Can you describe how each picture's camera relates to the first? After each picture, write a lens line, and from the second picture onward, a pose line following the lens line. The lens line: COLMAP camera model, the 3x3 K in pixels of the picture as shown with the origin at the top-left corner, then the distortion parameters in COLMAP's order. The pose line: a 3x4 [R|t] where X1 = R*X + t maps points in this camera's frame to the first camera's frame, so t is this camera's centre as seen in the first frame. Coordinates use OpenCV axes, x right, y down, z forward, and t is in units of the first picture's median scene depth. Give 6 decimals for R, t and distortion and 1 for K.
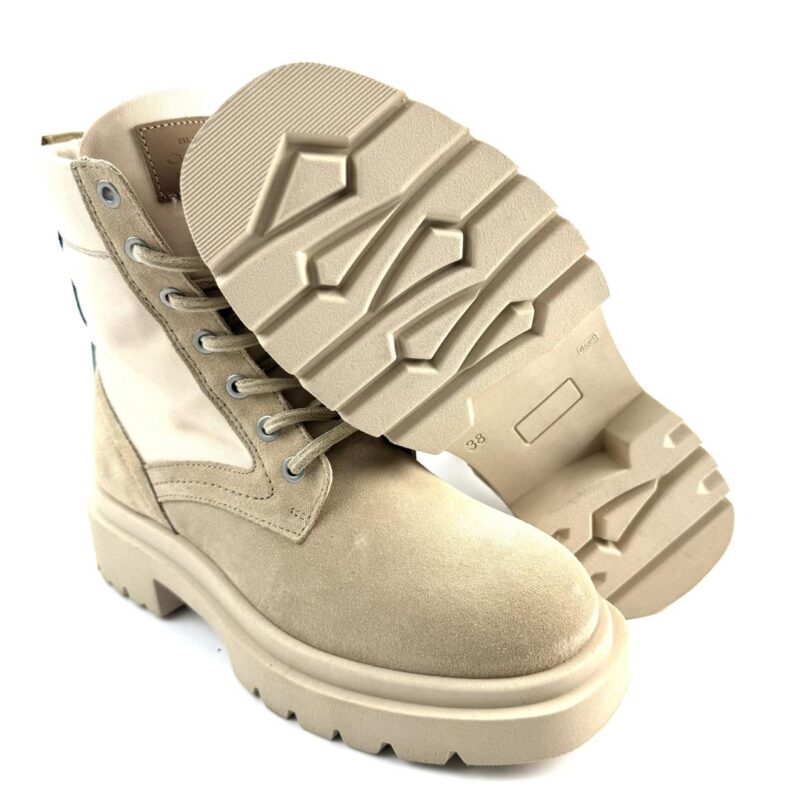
lens RADIAL K [[791.2, 0, 400.0], [0, 791.2, 400.0], [0, 0, 1]] dist [0.117831, -0.502263]
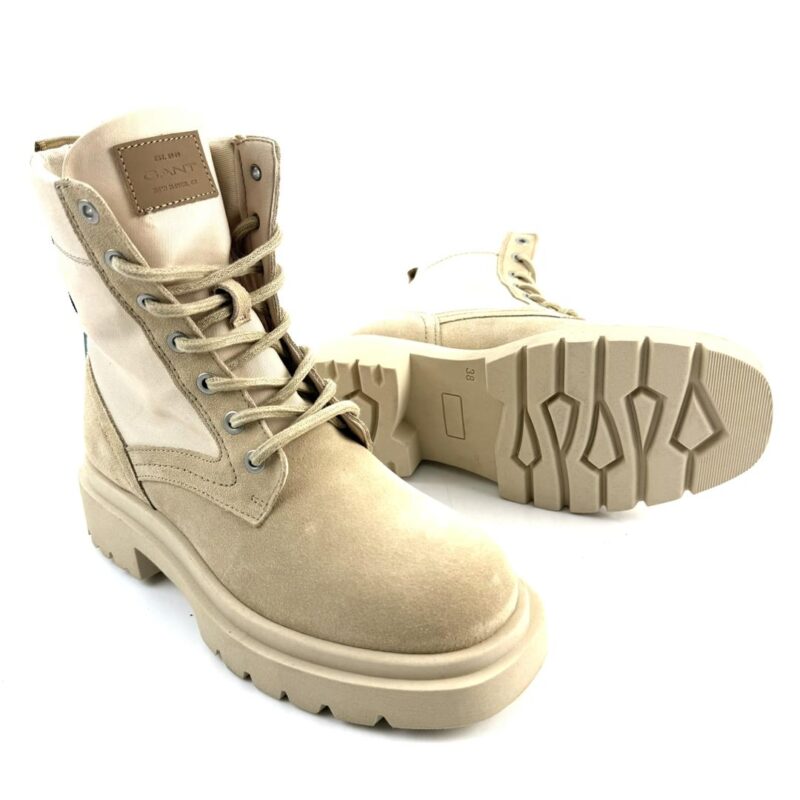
lens RADIAL K [[791.2, 0, 400.0], [0, 791.2, 400.0], [0, 0, 1]] dist [0.117831, -0.502263]
pose [[0.999256, 0.031373, -0.022438, 0.093880], [-0.029635, 0.996817, 0.074015, -0.087895], [0.024688, -0.073295, 0.997005, -0.104546]]
